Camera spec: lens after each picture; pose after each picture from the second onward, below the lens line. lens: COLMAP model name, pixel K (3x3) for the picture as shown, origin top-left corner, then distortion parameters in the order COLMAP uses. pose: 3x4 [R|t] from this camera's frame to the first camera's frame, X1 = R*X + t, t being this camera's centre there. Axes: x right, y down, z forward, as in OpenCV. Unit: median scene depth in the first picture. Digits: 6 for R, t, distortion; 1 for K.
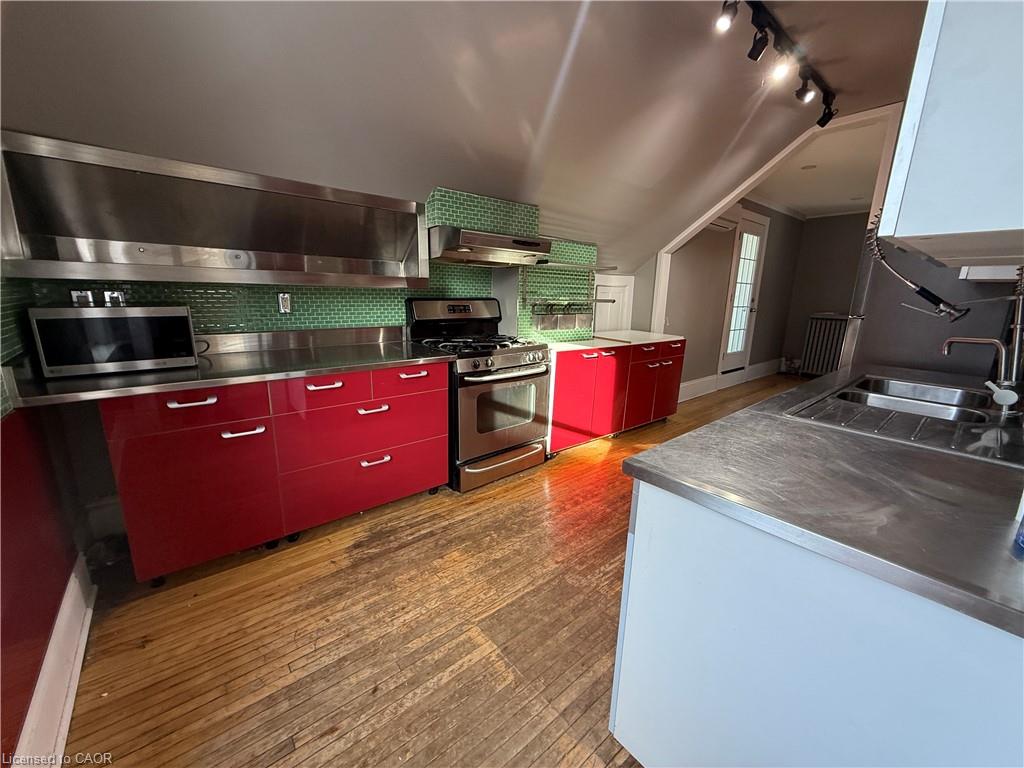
lens RADIAL K [[409.2, 0, 509.9], [0, 409.2, 384.7], [0, 0, 1]] dist [-0.001802, -0.000153]
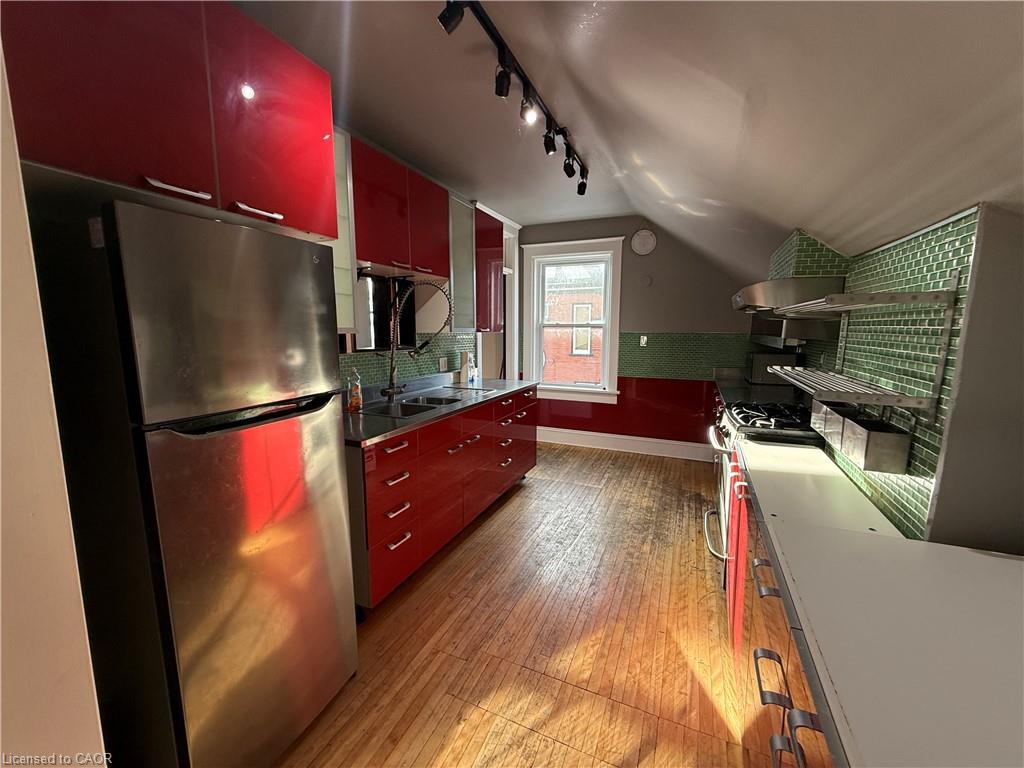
lens RADIAL K [[409.2, 0, 509.9], [0, 409.2, 384.7], [0, 0, 1]] dist [-0.001802, -0.000153]
pose [[-0.895976, 0.034481, -0.442761, 1.087929], [-0.125503, 0.936683, 0.326915, -0.498452], [0.425999, 0.348476, -0.834919, 1.990129]]
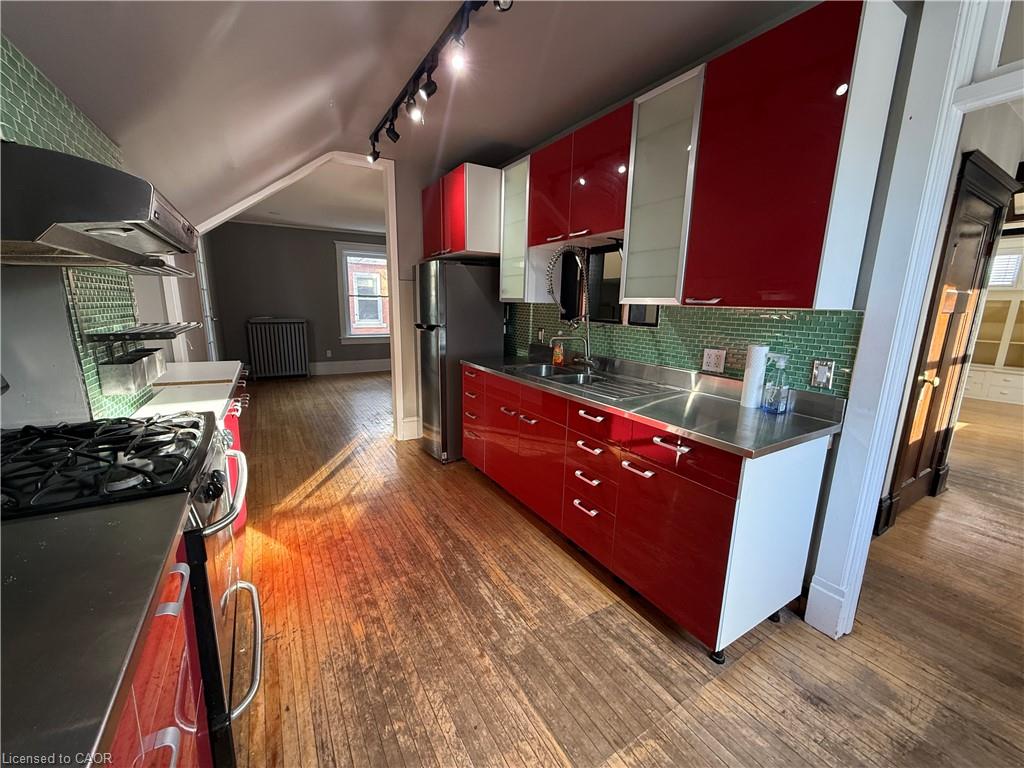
lens RADIAL K [[409.2, 0, 509.9], [0, 409.2, 384.7], [0, 0, 1]] dist [-0.001802, -0.000153]
pose [[0.149421, -0.216689, 0.964738, -0.540443], [0.209652, 0.960450, 0.183255, -0.216918], [-0.966292, 0.174877, 0.188940, 0.699750]]
